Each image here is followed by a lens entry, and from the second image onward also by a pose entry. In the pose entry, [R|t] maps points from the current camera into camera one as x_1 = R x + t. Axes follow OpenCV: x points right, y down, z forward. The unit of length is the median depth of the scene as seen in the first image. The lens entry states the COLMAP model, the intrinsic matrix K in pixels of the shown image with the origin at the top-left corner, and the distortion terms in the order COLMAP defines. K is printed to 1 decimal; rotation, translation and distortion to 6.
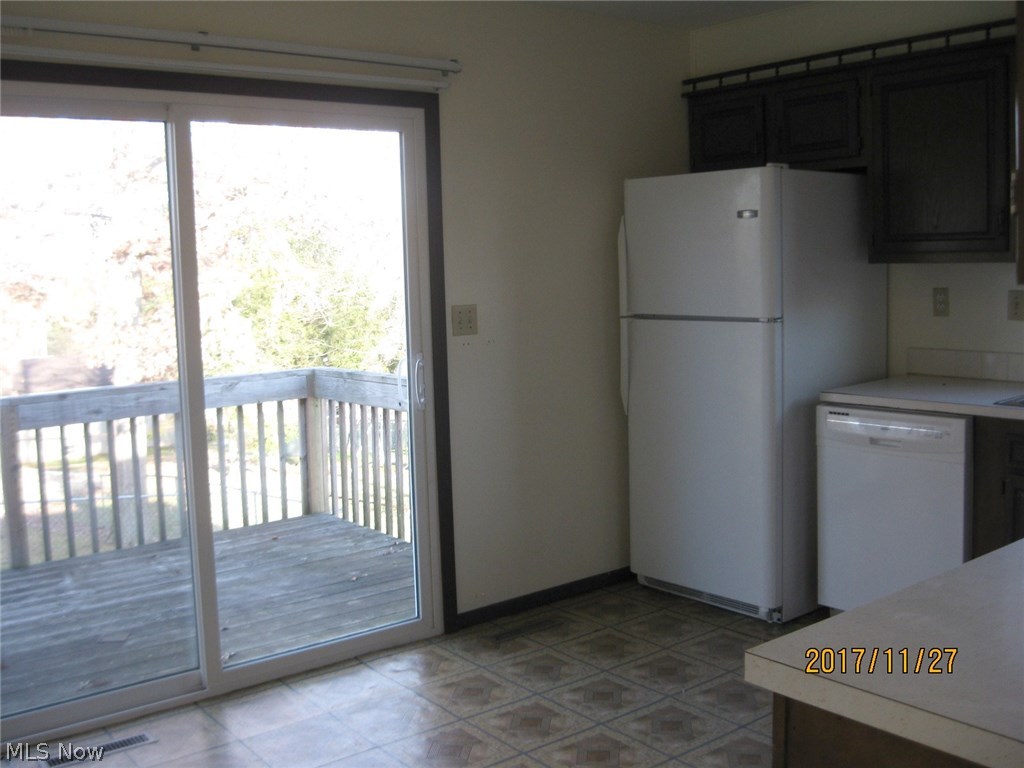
lens RADIAL K [[1068.7, 0, 512.0], [0, 1068.7, 383.6], [0, 0, 1]] dist [-0.040526, 0.000000]
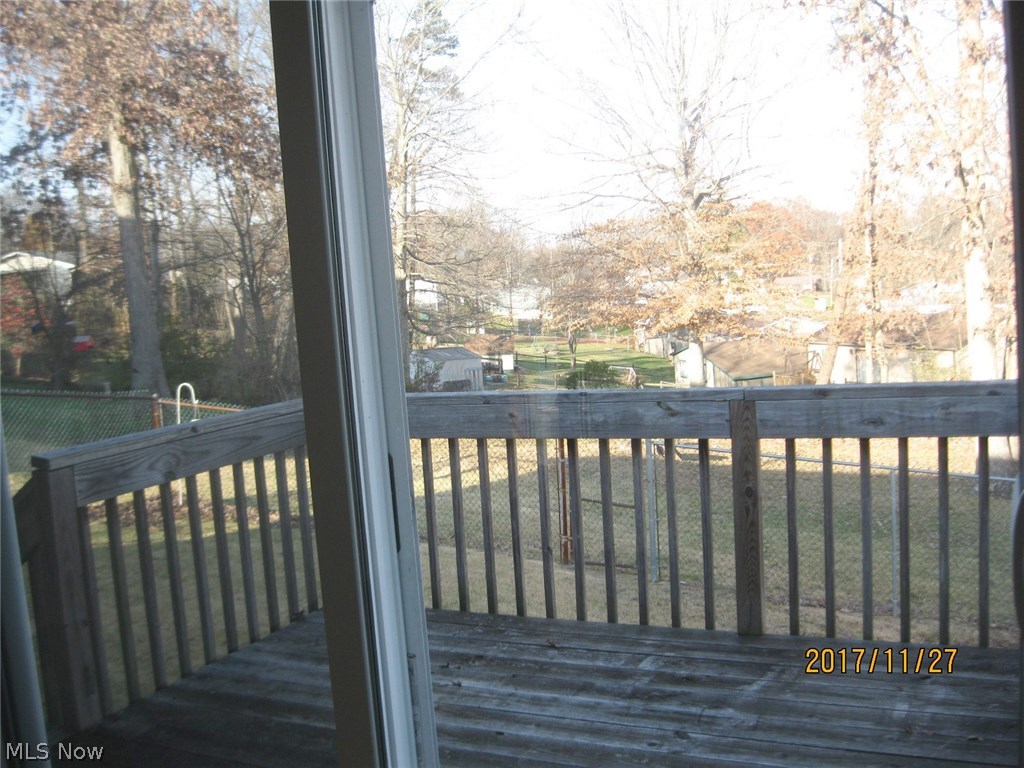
lens RADIAL K [[1068.7, 0, 510.6], [0, 1068.7, 383.9], [0, 0, 1]] dist [-0.040526, 0.000000]
pose [[0.549730, 0.068943, -0.832493, 0.010689], [-0.066760, 0.997027, 0.038484, -0.005853], [0.832671, 0.034421, 0.552698, 0.527671]]
